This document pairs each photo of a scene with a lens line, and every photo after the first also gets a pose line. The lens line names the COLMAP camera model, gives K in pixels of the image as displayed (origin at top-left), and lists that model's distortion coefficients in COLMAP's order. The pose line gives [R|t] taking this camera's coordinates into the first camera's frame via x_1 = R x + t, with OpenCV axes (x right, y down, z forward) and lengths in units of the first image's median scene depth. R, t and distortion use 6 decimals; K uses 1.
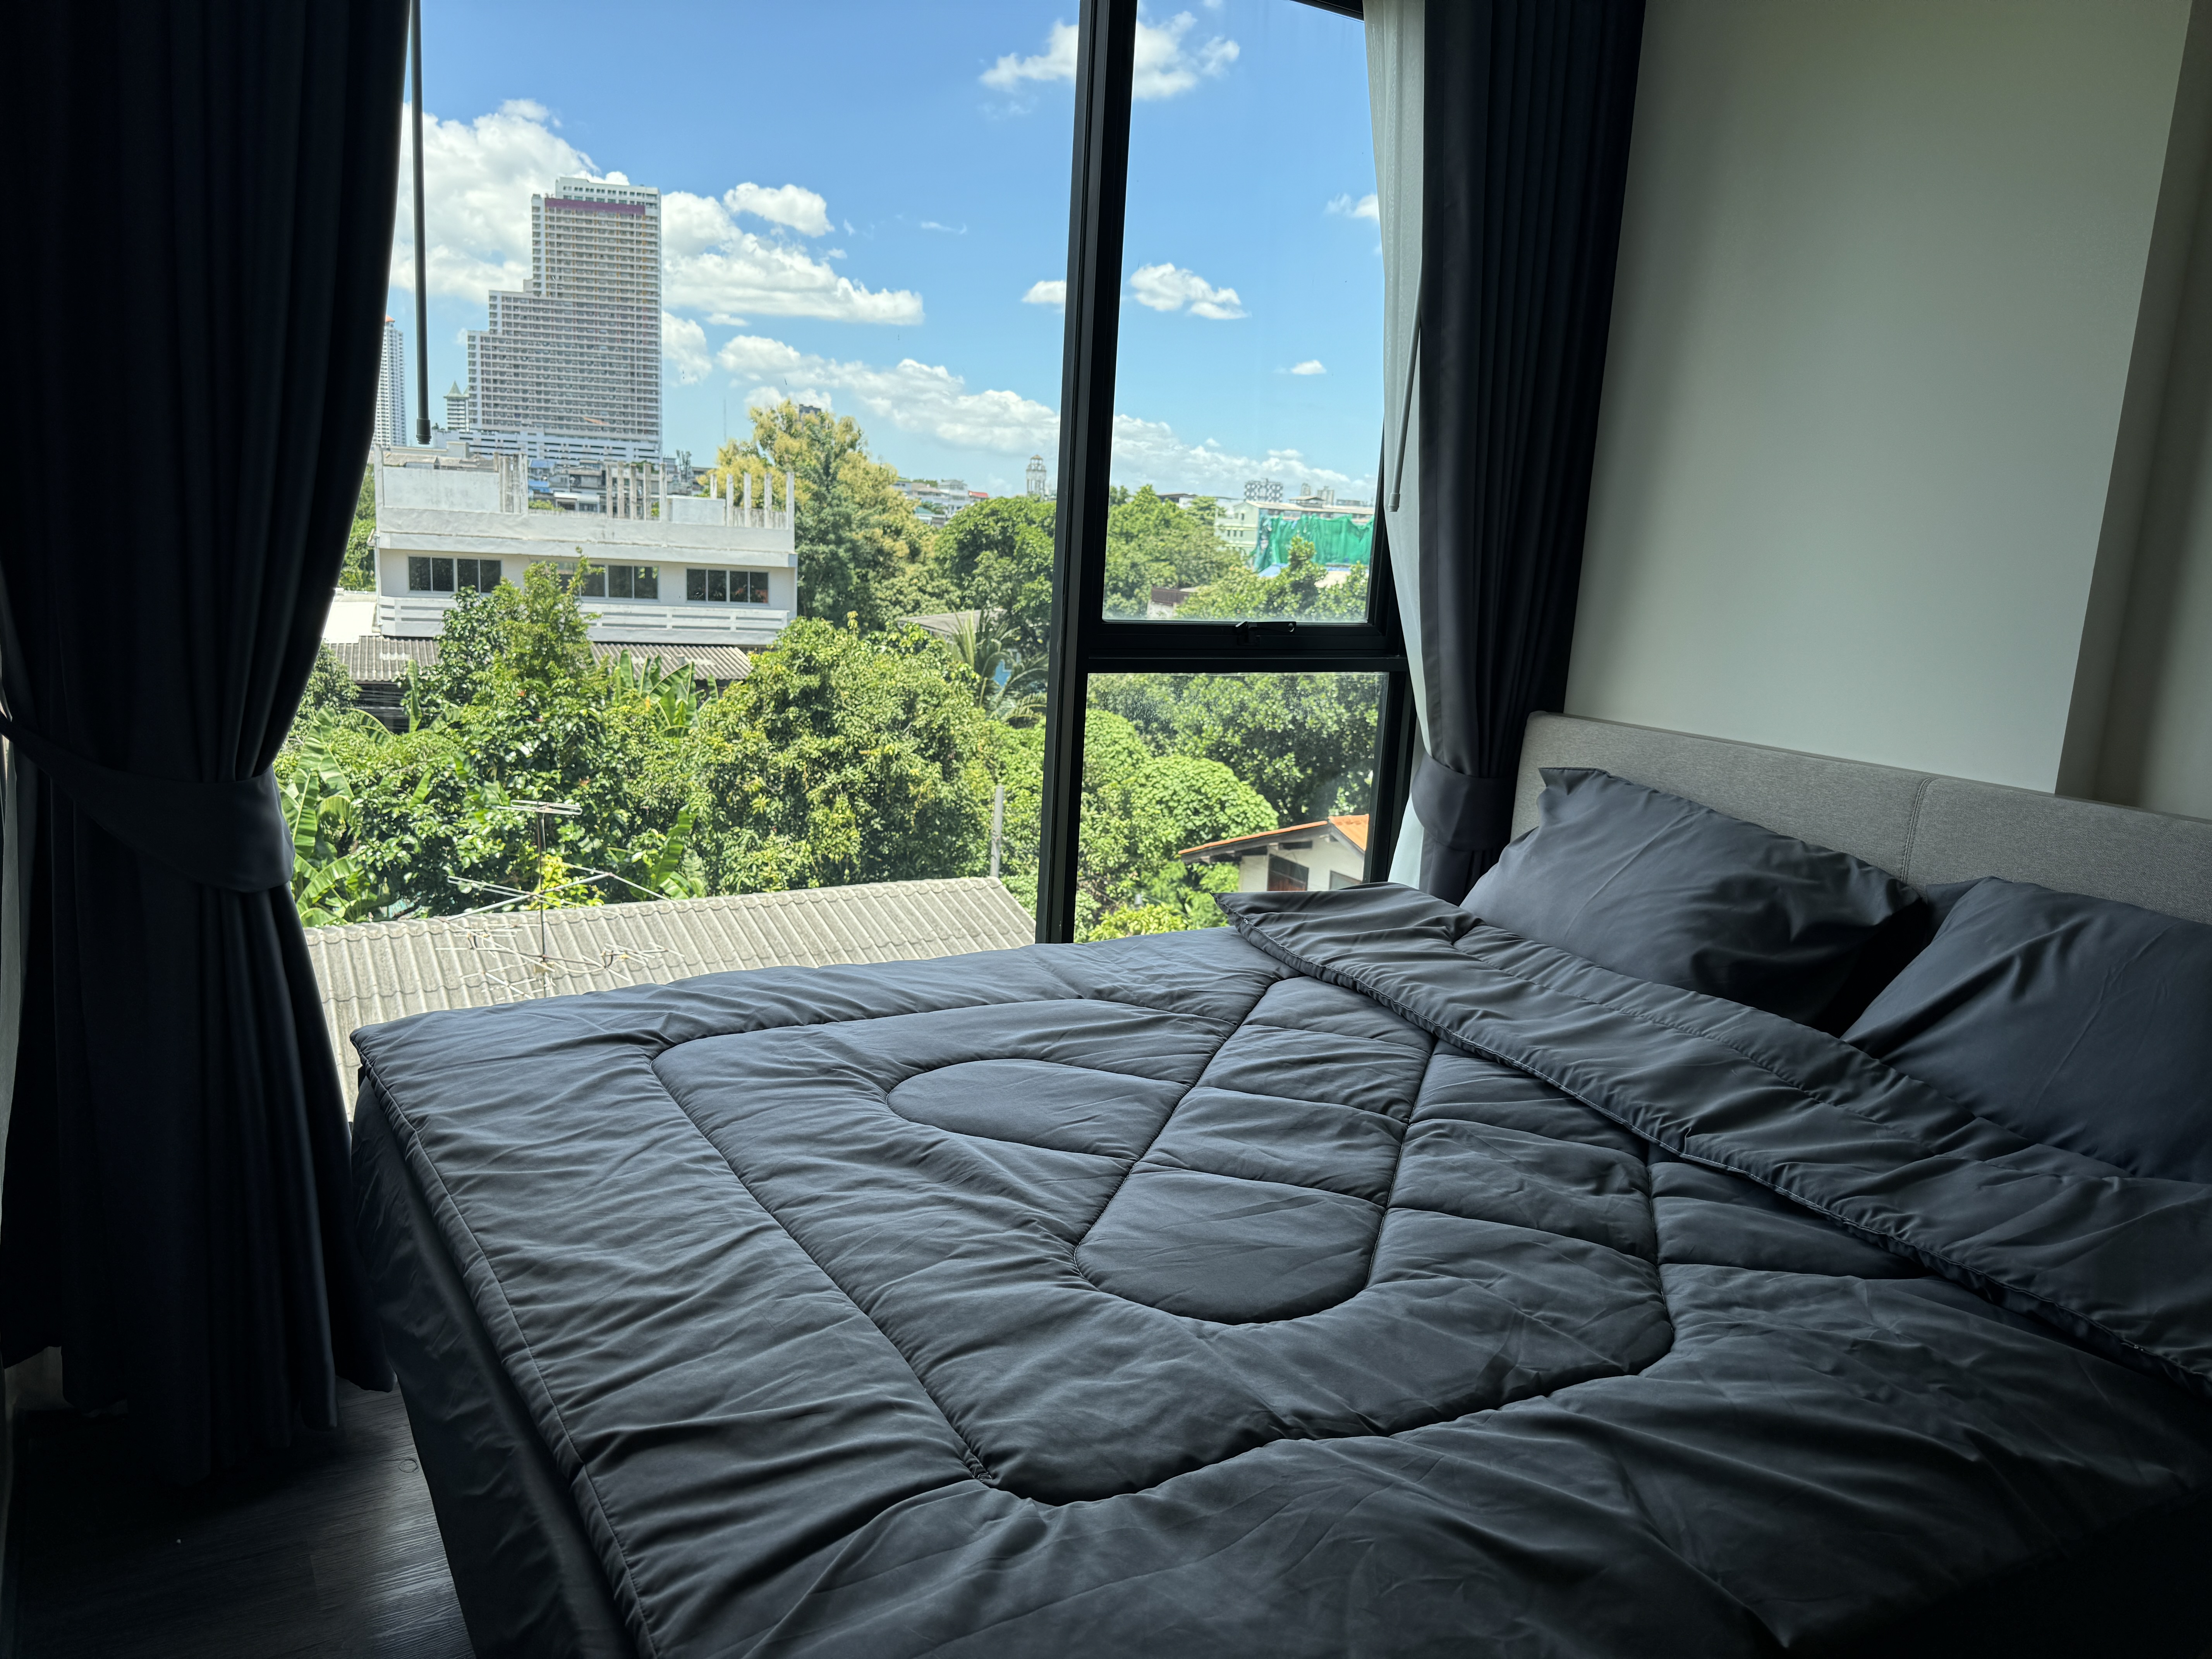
lens RADIAL K [[1556.4, 0, 1098.3], [0, 1556.4, 833.8], [0, 0, 1]] dist [0.177623, -0.372767]
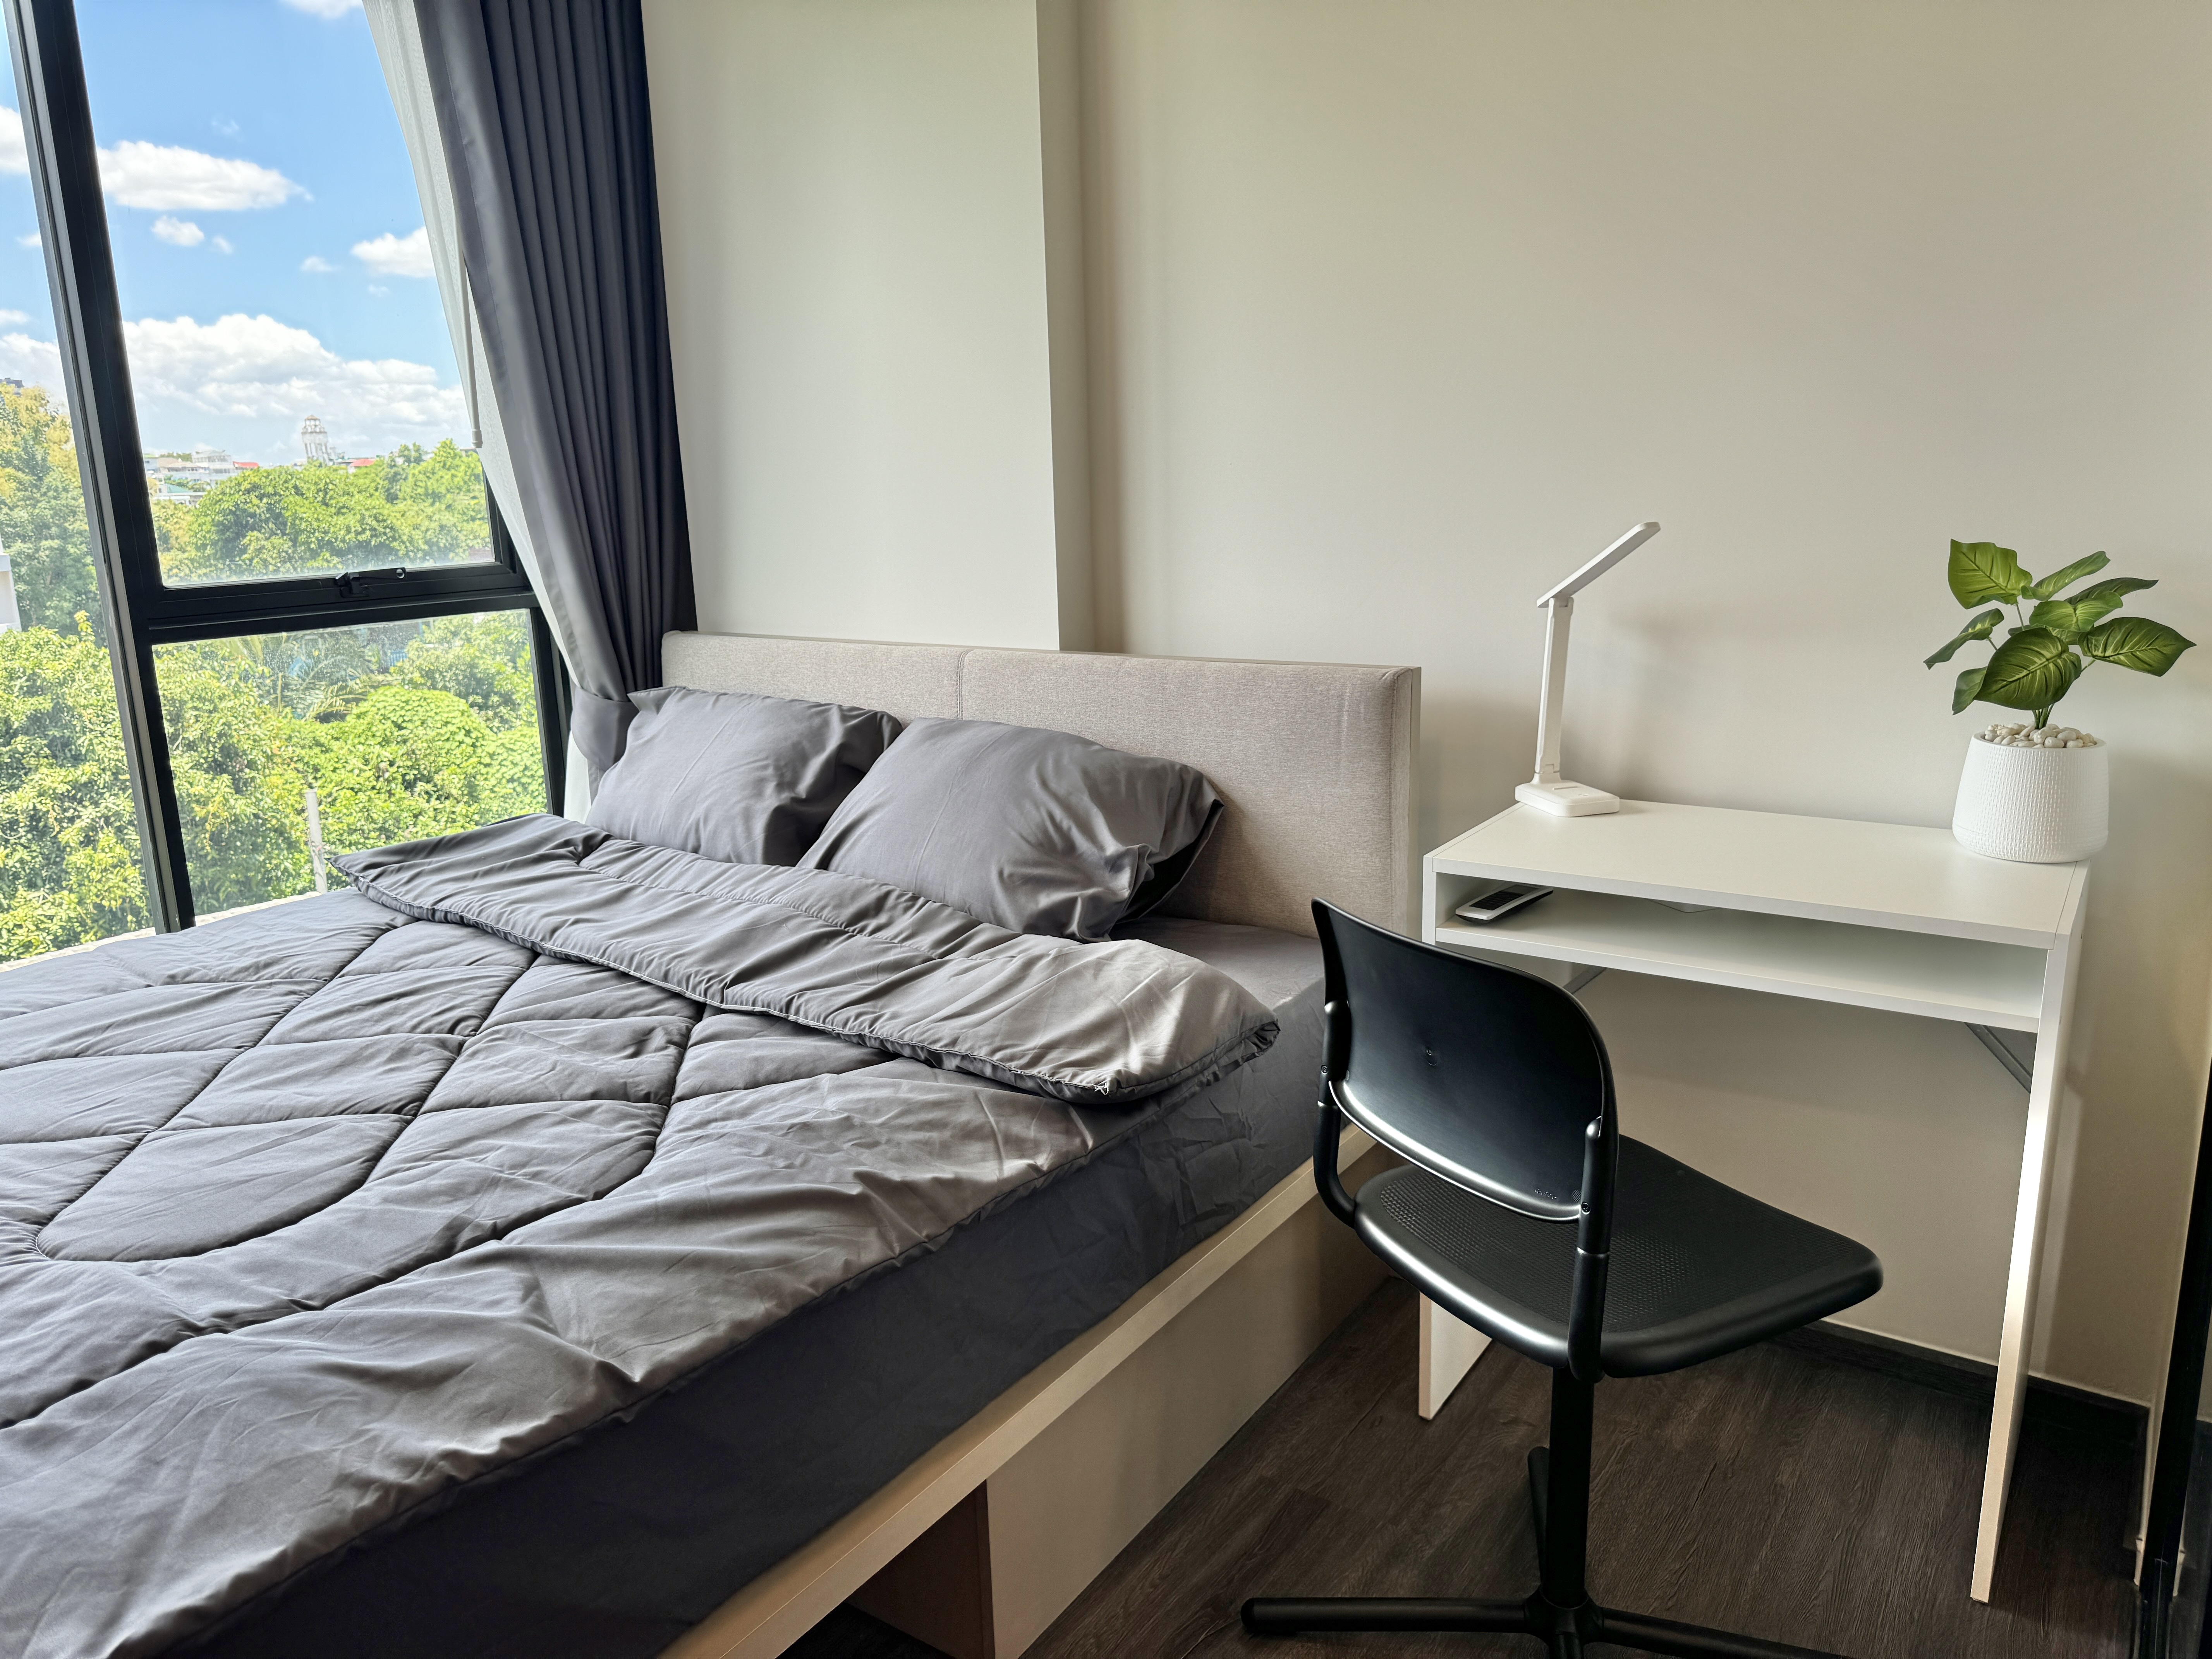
lens RADIAL K [[1560.1, 0, 1146.0], [0, 1560.1, 827.1], [0, 0, 1]] dist [0.037441, -0.076588]
pose [[0.902618, -0.165667, 0.397286, 0.199932], [0.151422, 0.986182, 0.067211, 0.043414], [-0.402930, -0.000508, 0.915231, -0.120688]]
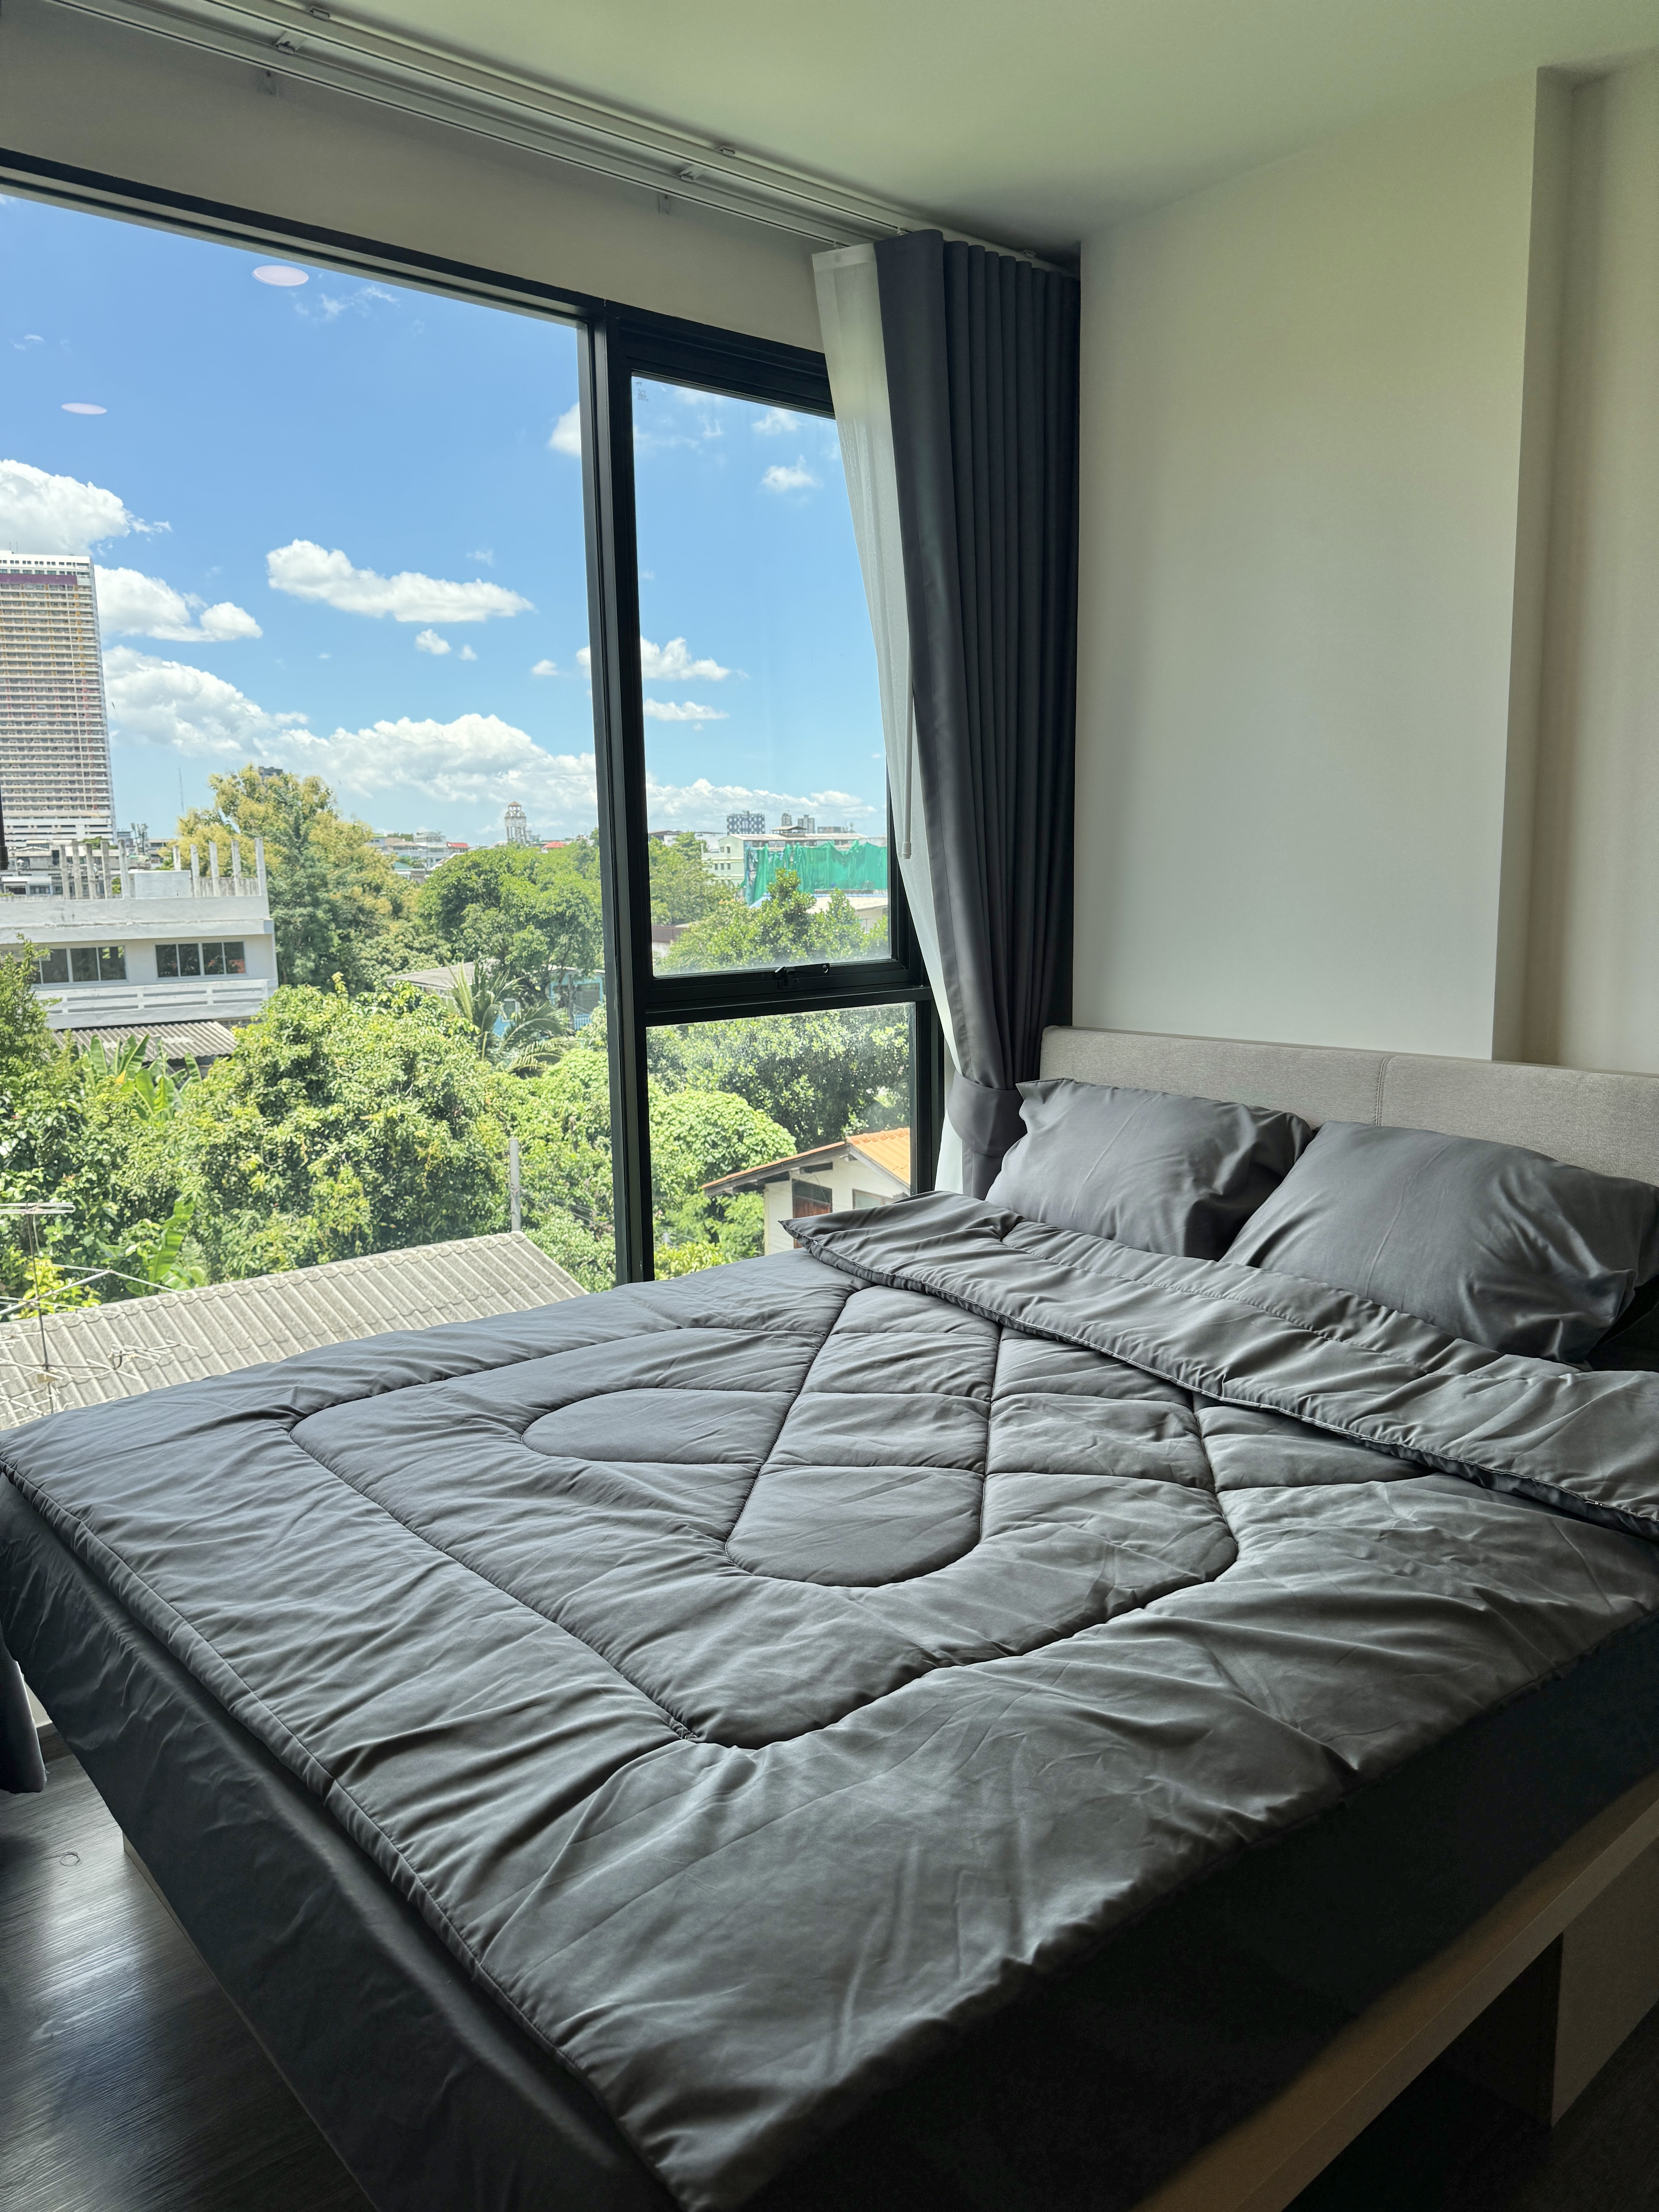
lens RADIAL K [[1556.4, 0, 829.5], [0, 1556.4, 1106.0], [0, 0, 1]] dist [0.177623, -0.372767]
pose [[0.985716, -0.094670, 0.139286, -0.052027], [0.099945, 0.994499, -0.031357, -0.003940], [-0.135551, 0.044830, 0.989756, -0.105689]]
